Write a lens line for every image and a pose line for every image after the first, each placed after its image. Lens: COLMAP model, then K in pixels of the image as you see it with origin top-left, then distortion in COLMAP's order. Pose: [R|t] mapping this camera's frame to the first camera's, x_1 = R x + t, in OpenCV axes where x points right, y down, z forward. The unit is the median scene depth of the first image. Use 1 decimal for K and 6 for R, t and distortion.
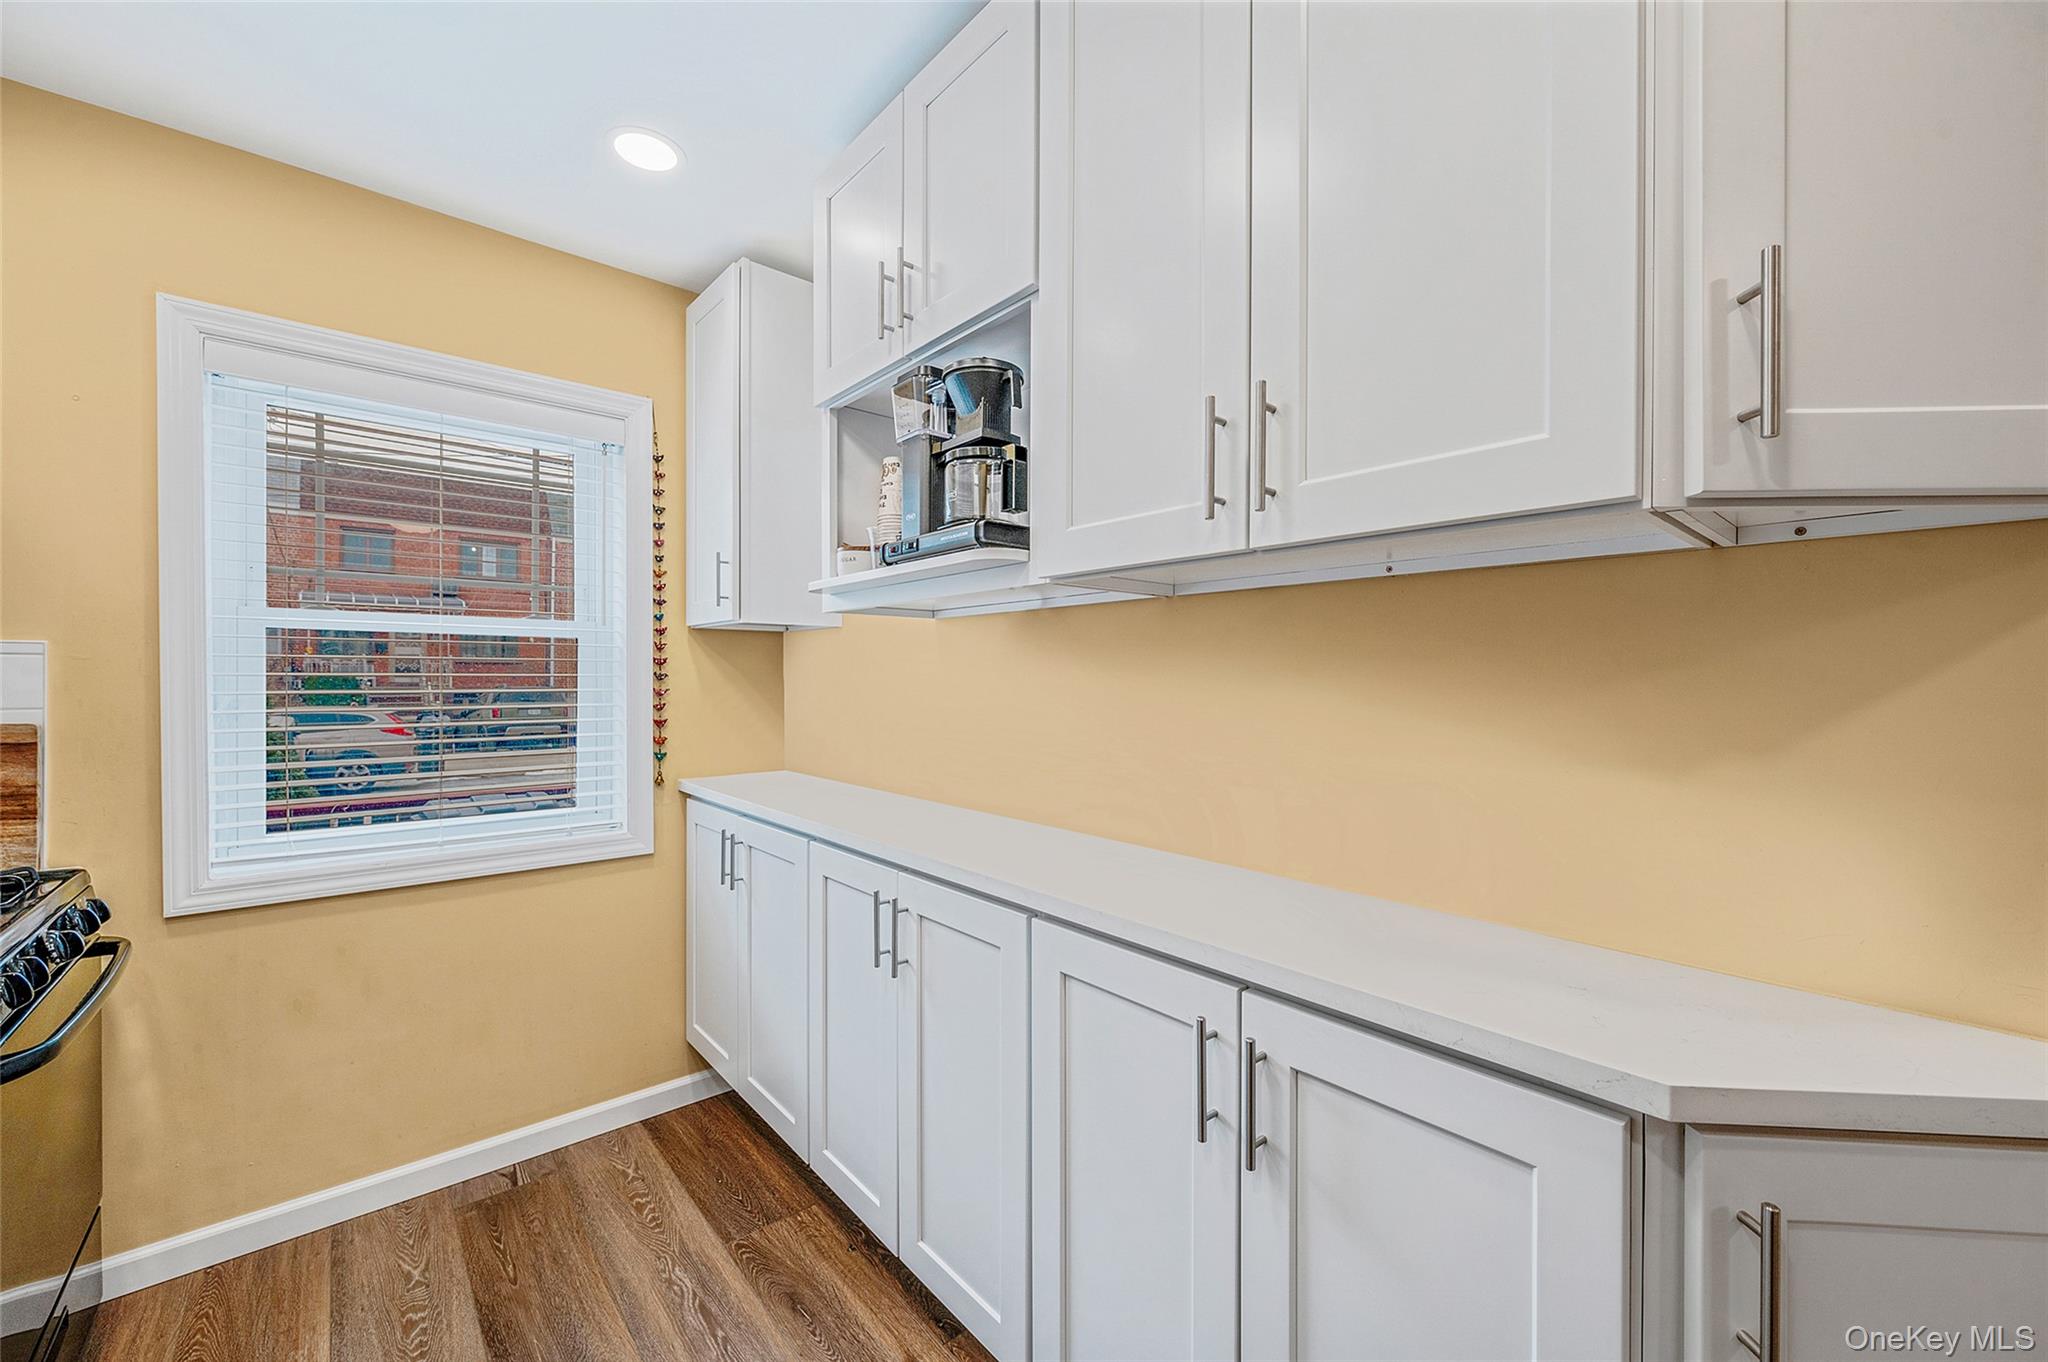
lens RADIAL K [[806.1, 0, 1025.6], [0, 806.1, 678.9], [0, 0, 1]] dist [0.000714, -0.000206]
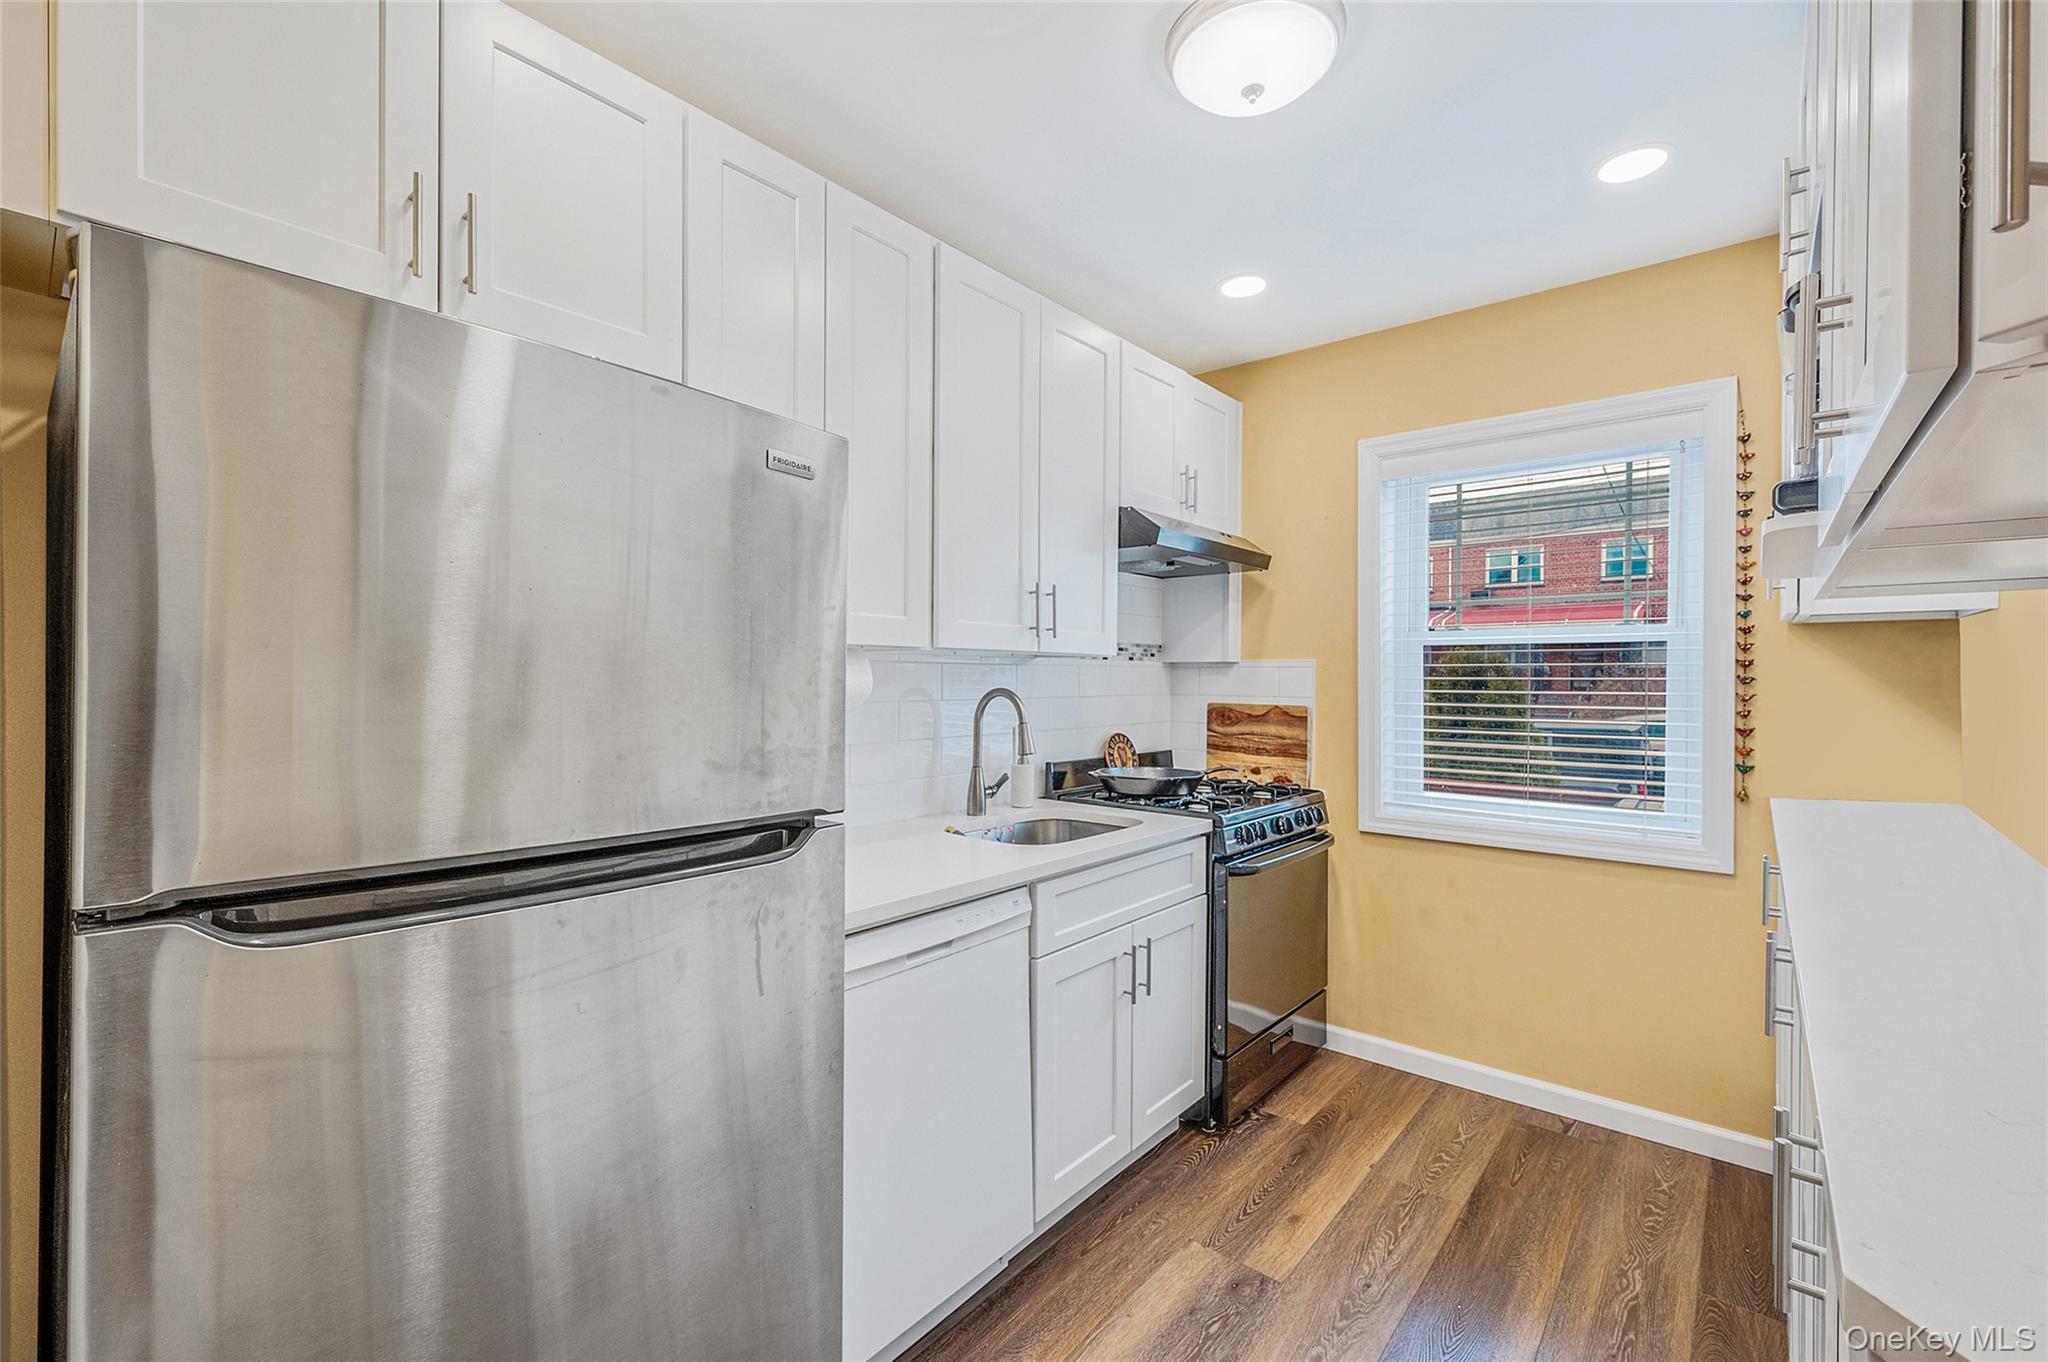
lens RADIAL K [[860.2, 0, 1024.0], [0, 860.2, 681.0], [0, 0, 1]] dist [0.002201, -0.000342]
pose [[0.155149, 0.000862, -0.987891, 0.439944], [-0.006667, 0.999978, -0.000174, 0.004292], [0.987869, 0.006613, 0.155151, 0.067131]]
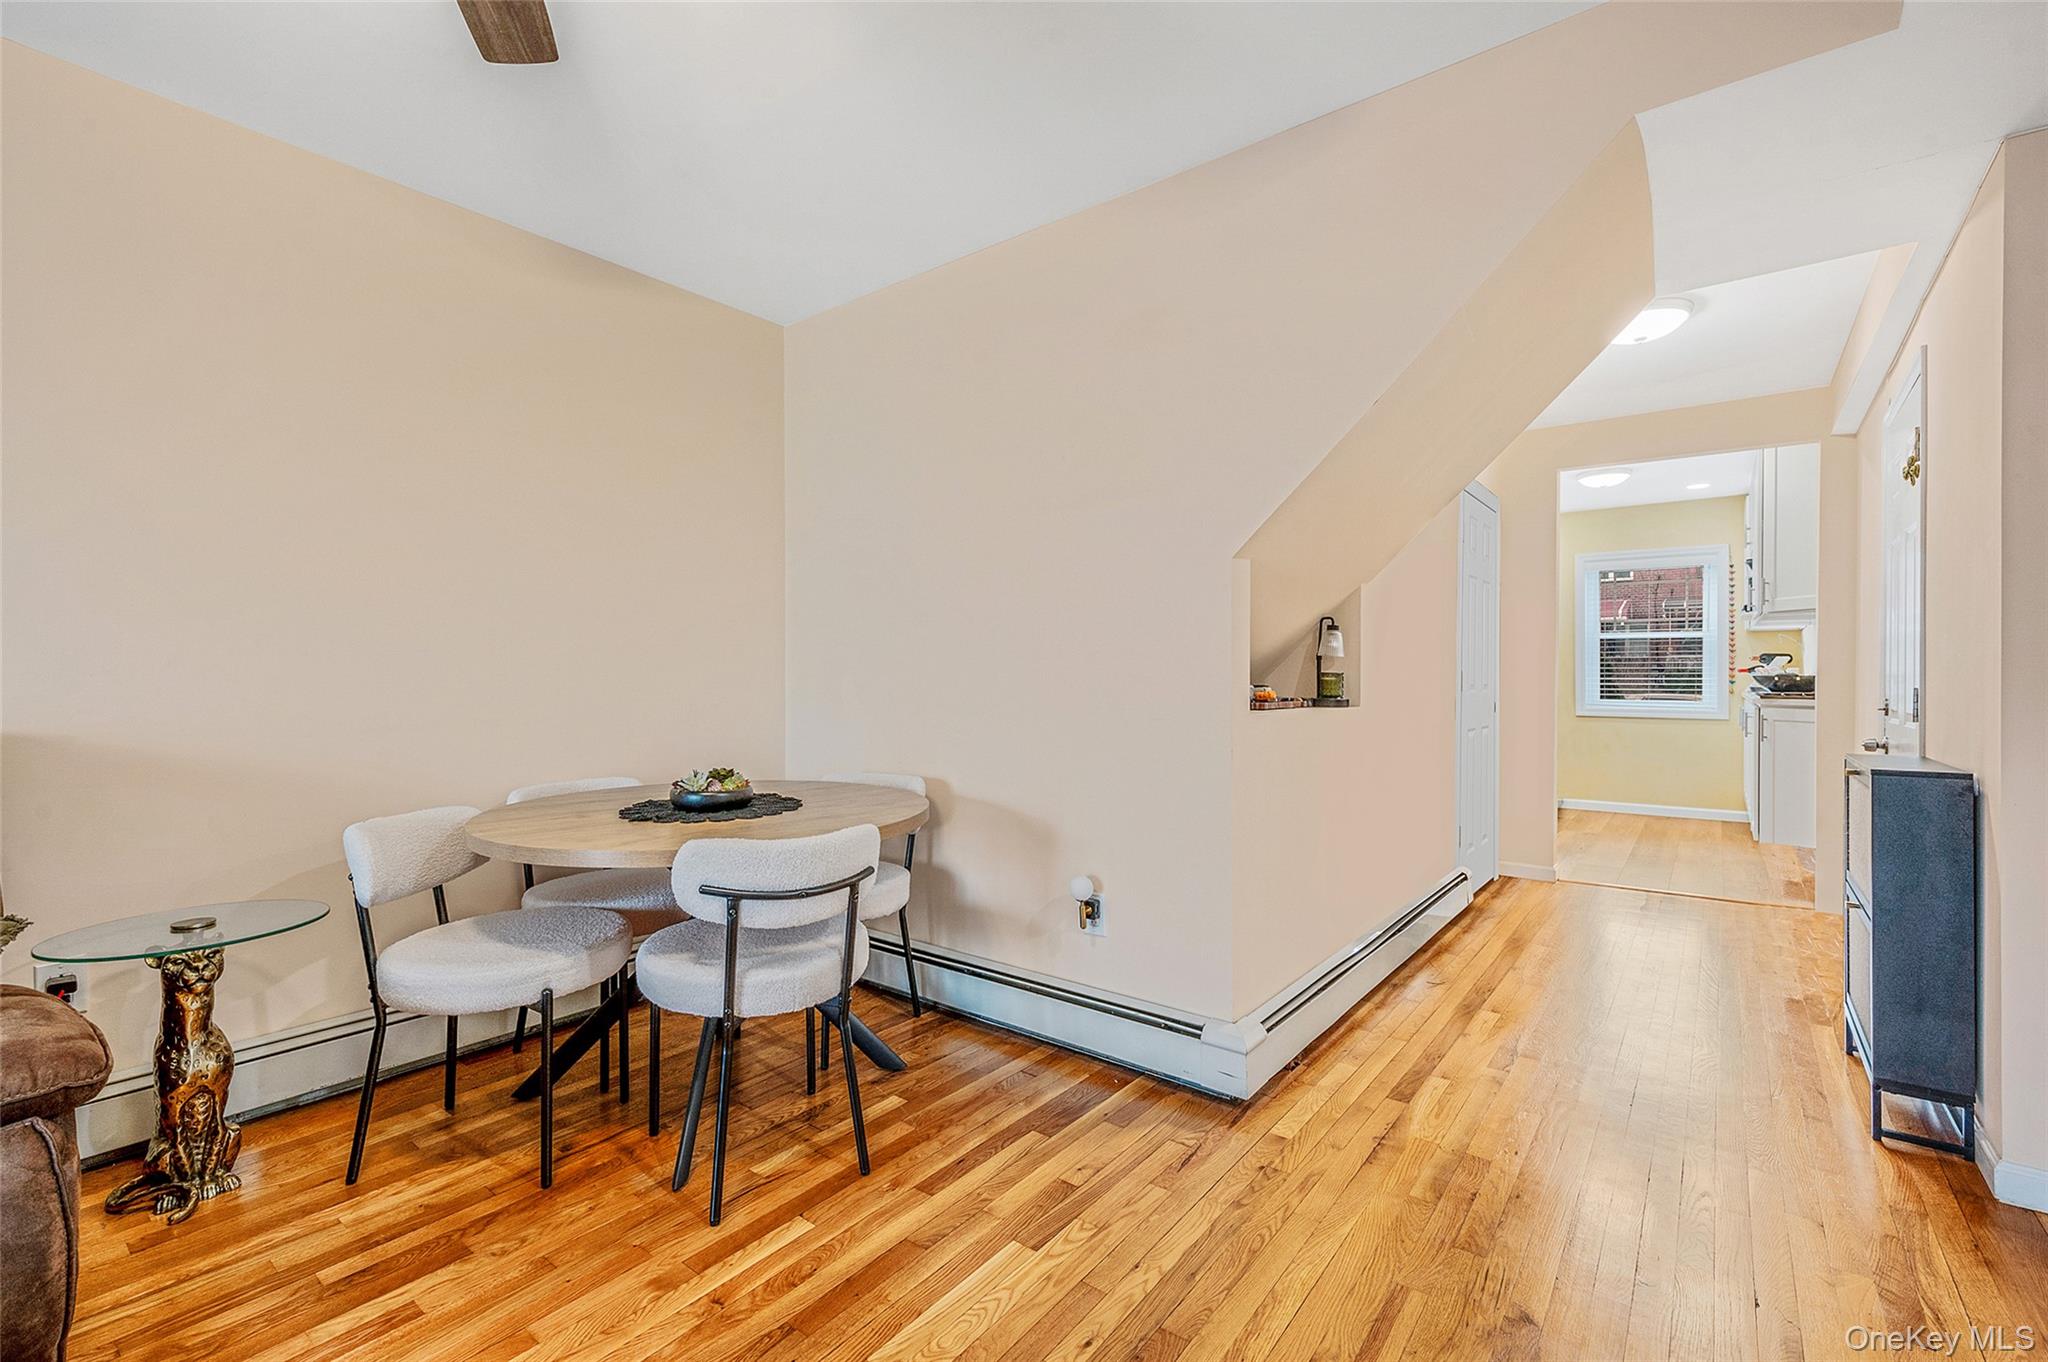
lens RADIAL K [[869.4, 0, 1024.0], [0, 869.4, 681.0], [0, 0, 1]] dist [0.001954, 0.000167]
pose [[0.178460, 0.001517, -0.983946, 2.212983], [-0.002917, 0.999995, 0.001012, 0.114515], [0.983943, 0.002690, 0.178464, -2.022586]]
